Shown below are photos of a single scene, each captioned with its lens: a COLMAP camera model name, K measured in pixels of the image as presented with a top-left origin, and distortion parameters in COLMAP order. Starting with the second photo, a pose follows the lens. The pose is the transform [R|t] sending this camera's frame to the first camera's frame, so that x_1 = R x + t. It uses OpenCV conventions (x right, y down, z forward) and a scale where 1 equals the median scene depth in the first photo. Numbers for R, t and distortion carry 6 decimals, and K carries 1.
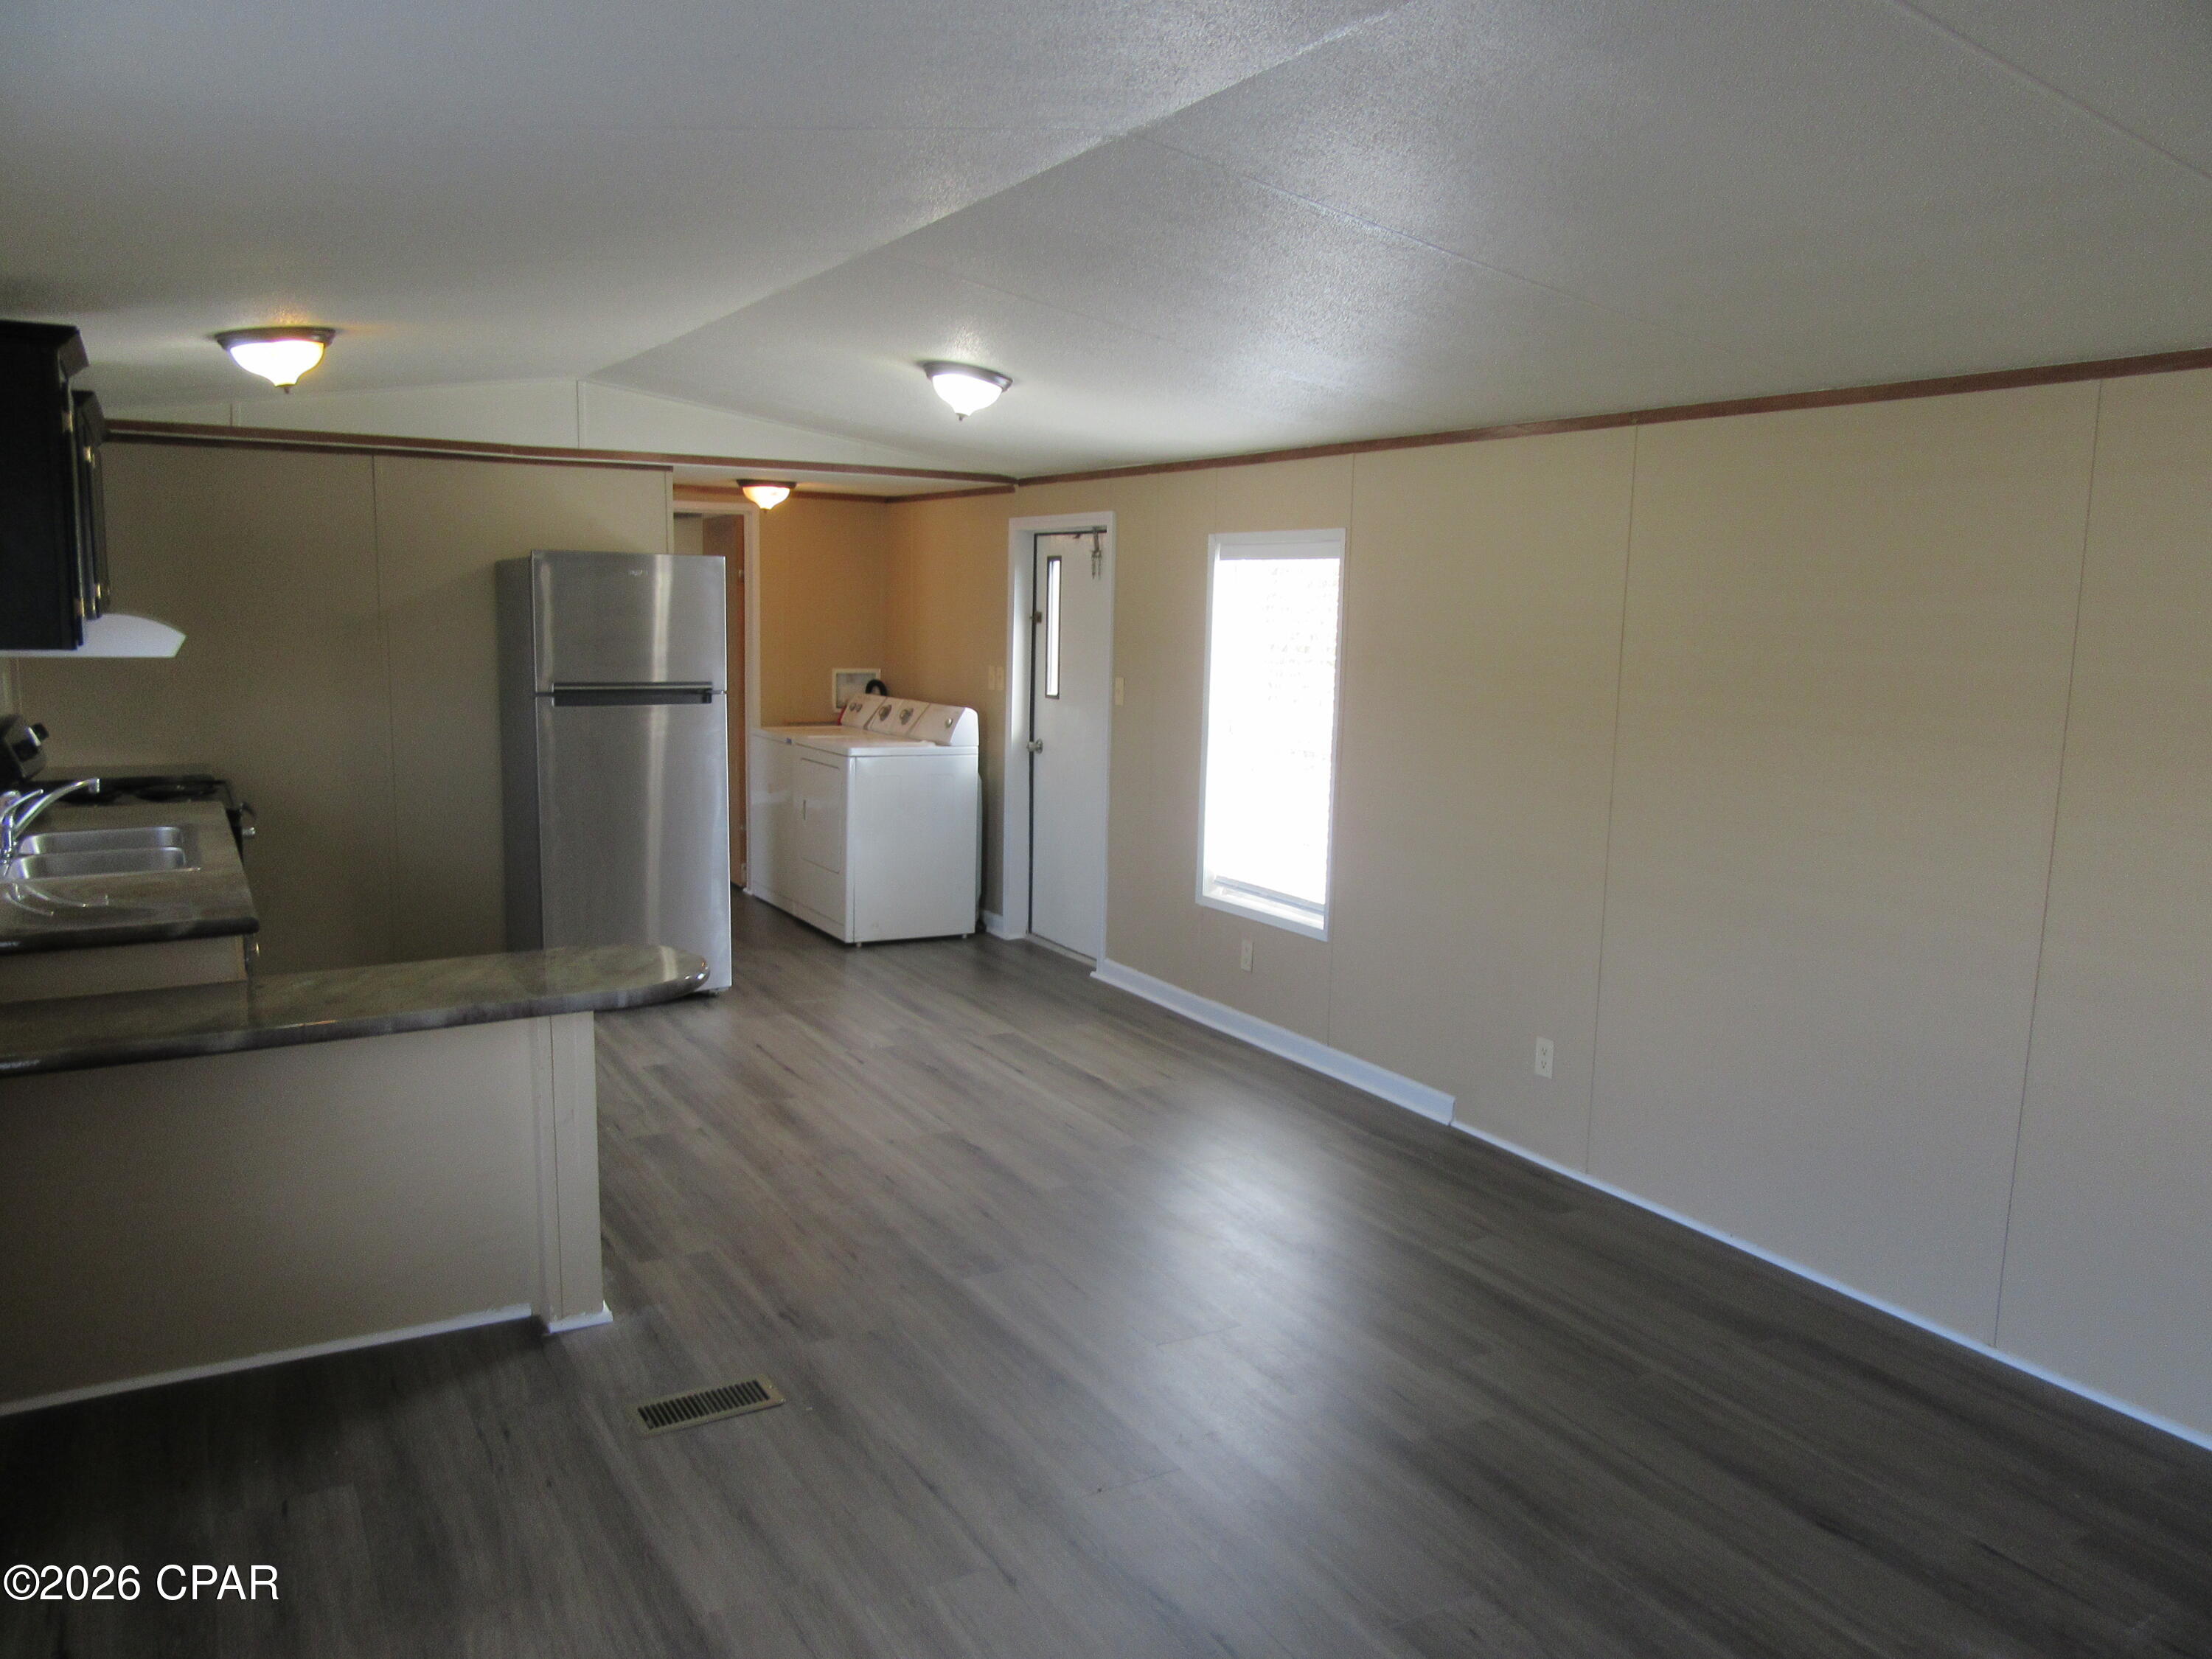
lens RADIAL K [[1652.0, 0, 1112.9], [0, 1652.0, 817.8], [0, 0, 1]] dist [-0.008048, 0.009990]
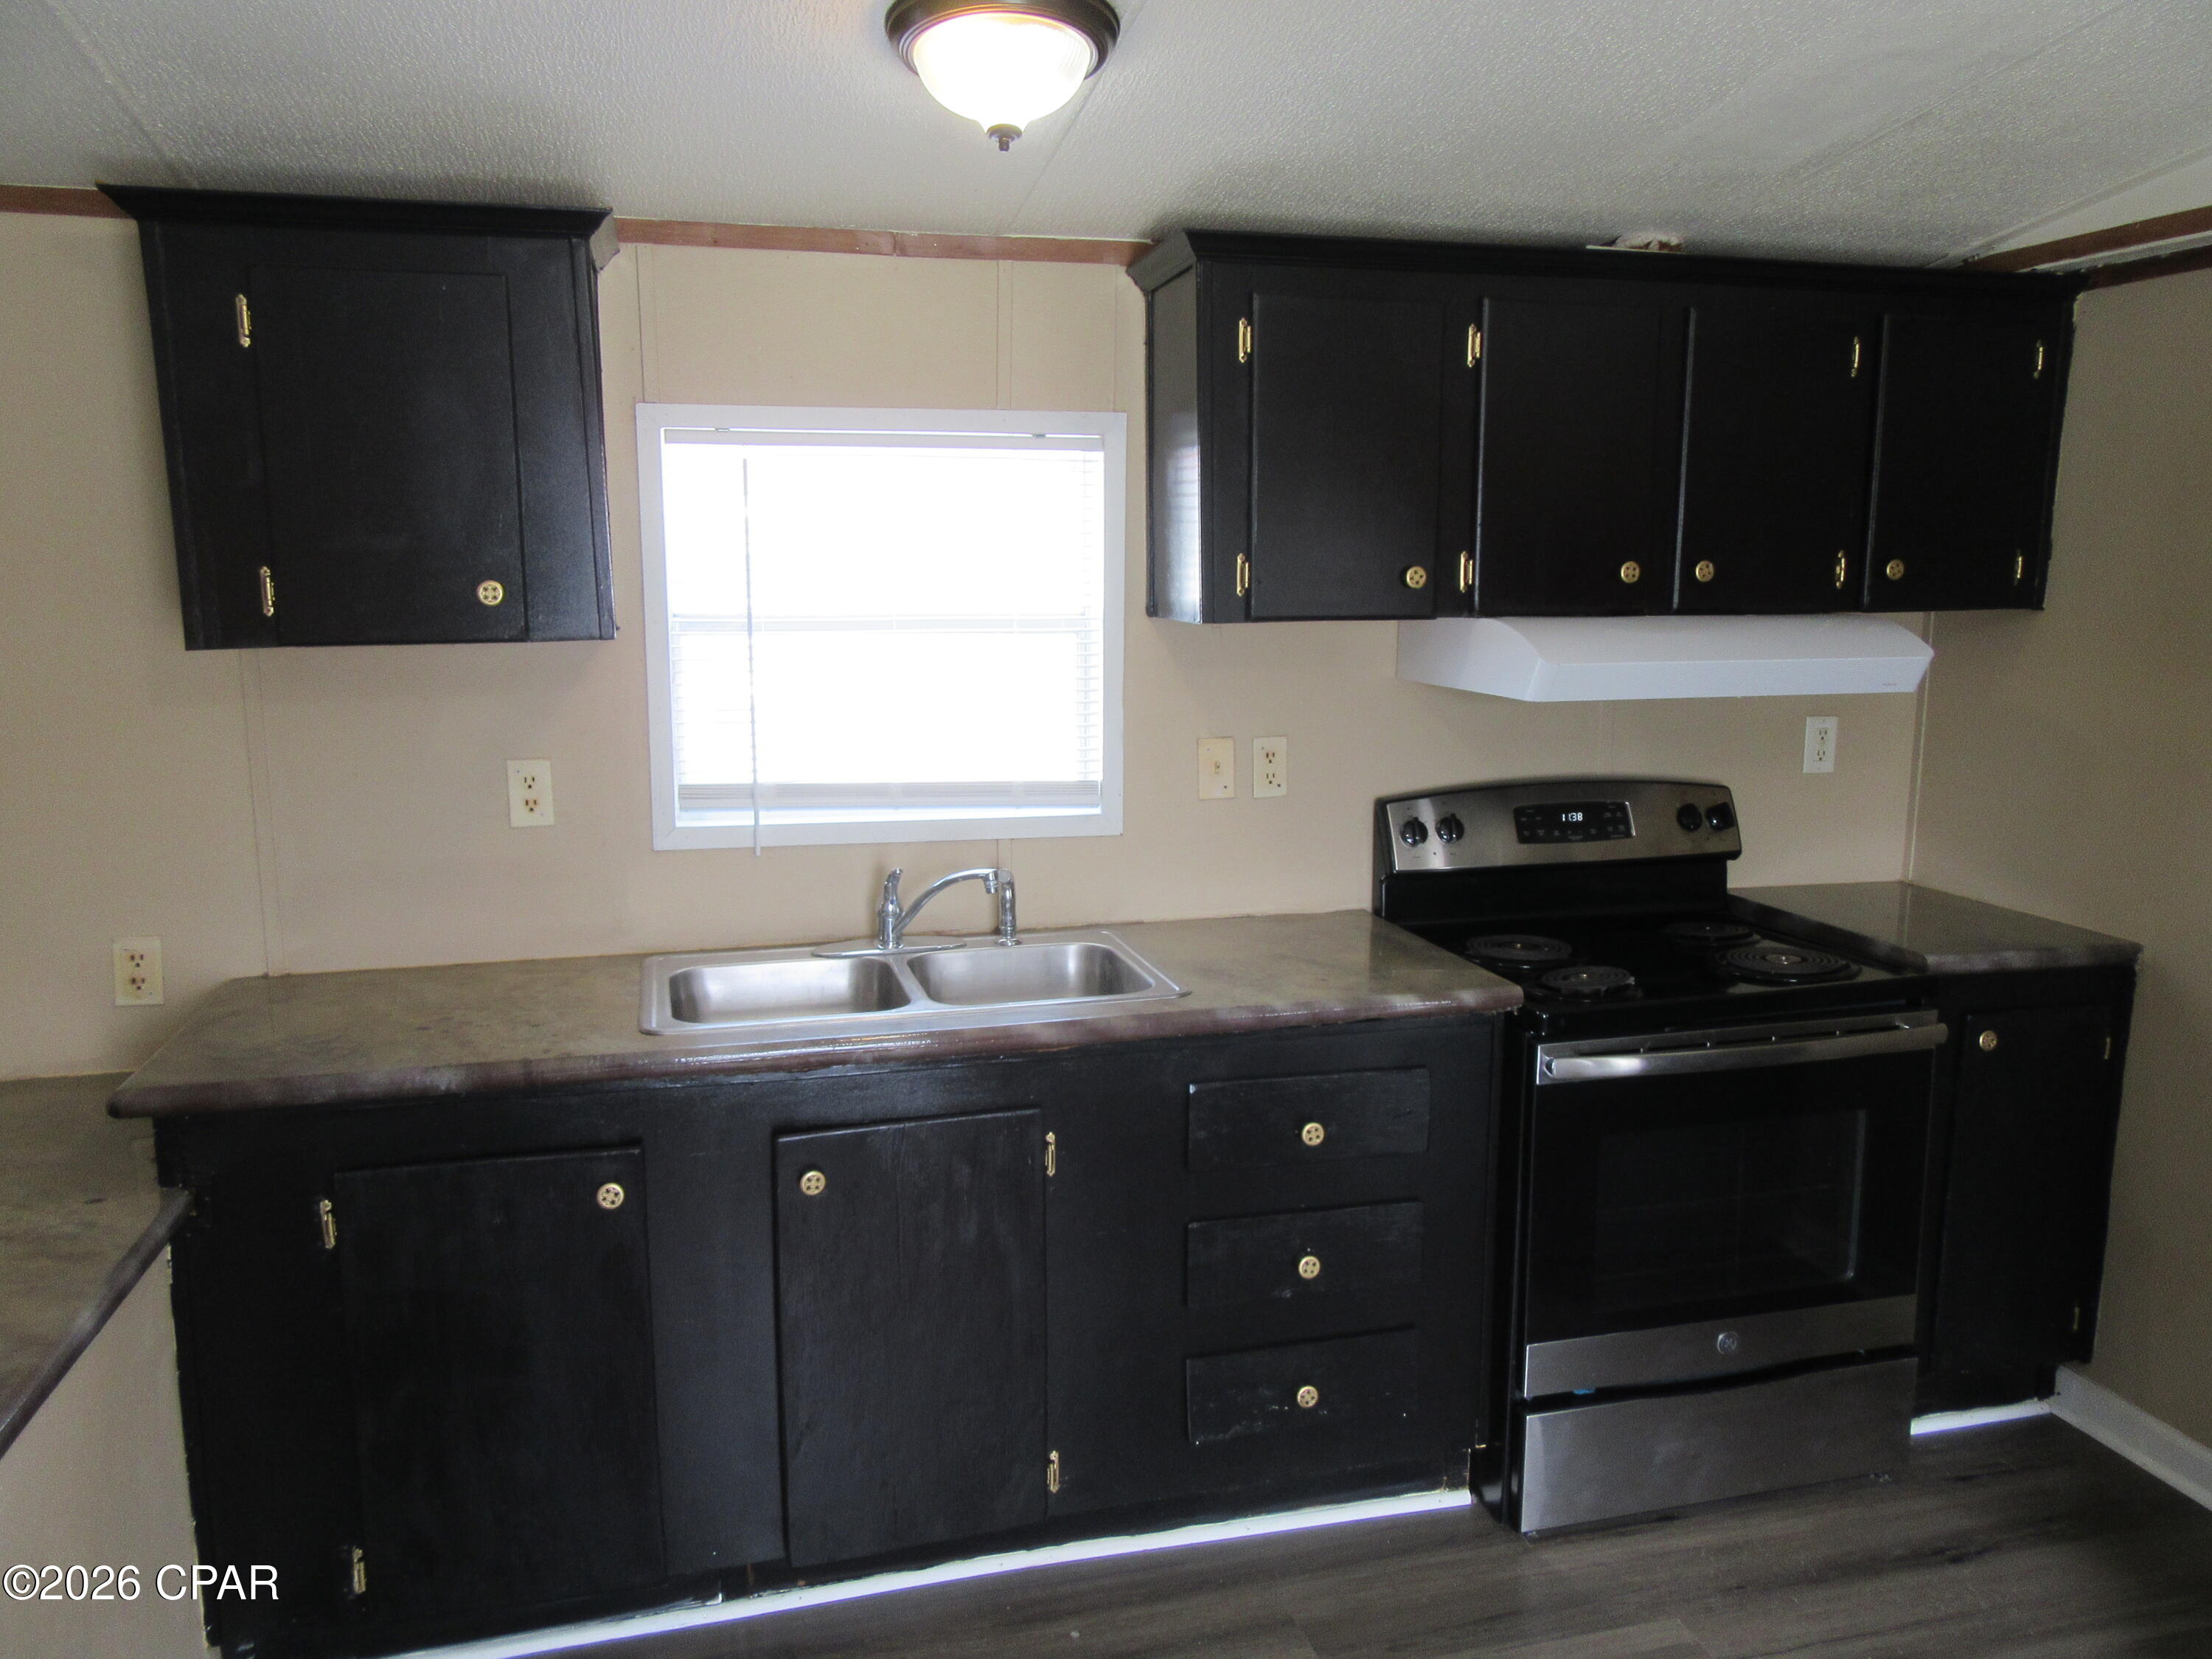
lens RADIAL K [[1652.0, 0, 1112.9], [0, 1652.0, 817.8], [0, 0, 1]] dist [-0.008048, 0.009990]
pose [[-0.250585, 0.134180, -0.958751, -0.019259], [-0.141203, 0.974691, 0.173316, -0.099942], [0.957742, 0.178809, -0.225296, 0.746190]]
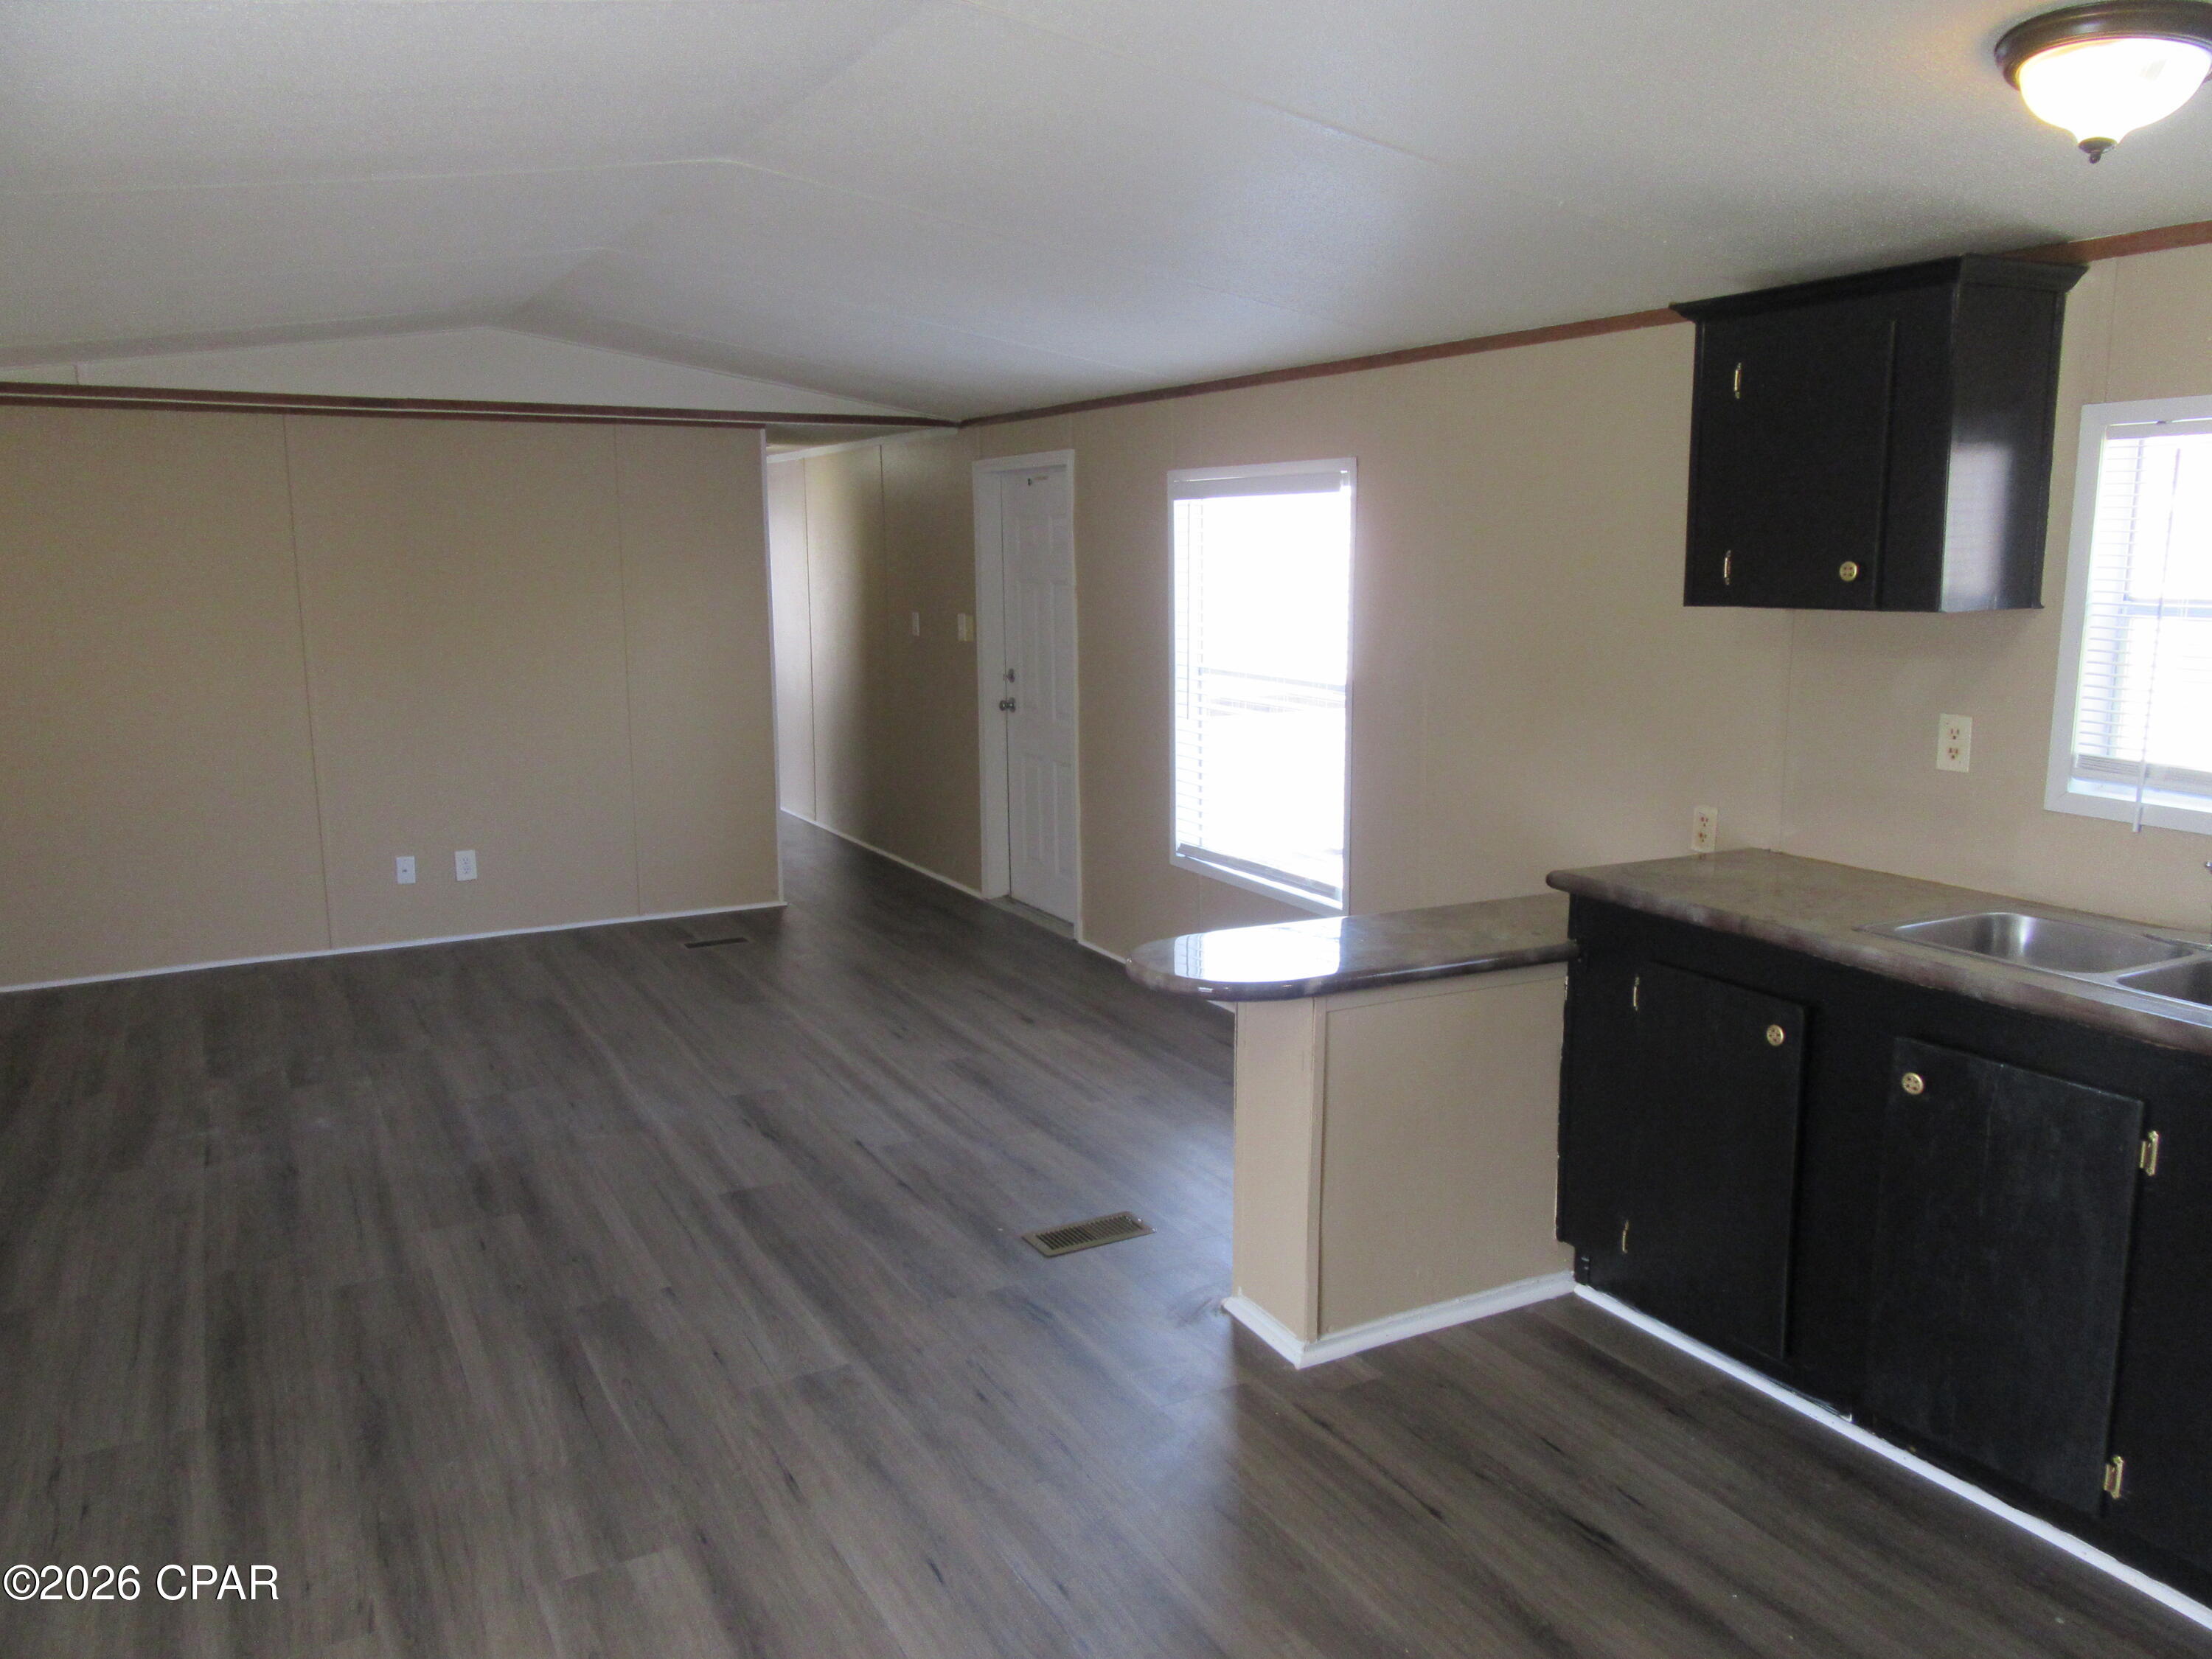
lens RADIAL K [[1642.1, 0, 1096.1], [0, 1642.1, 826.2], [0, 0, 1]] dist [-0.014526, 0.004607]
pose [[-0.999505, -0.022378, 0.022116, -0.133797], [-0.014583, 0.952374, 0.304582, -0.134231], [-0.027878, 0.304109, -0.952229, 0.986672]]
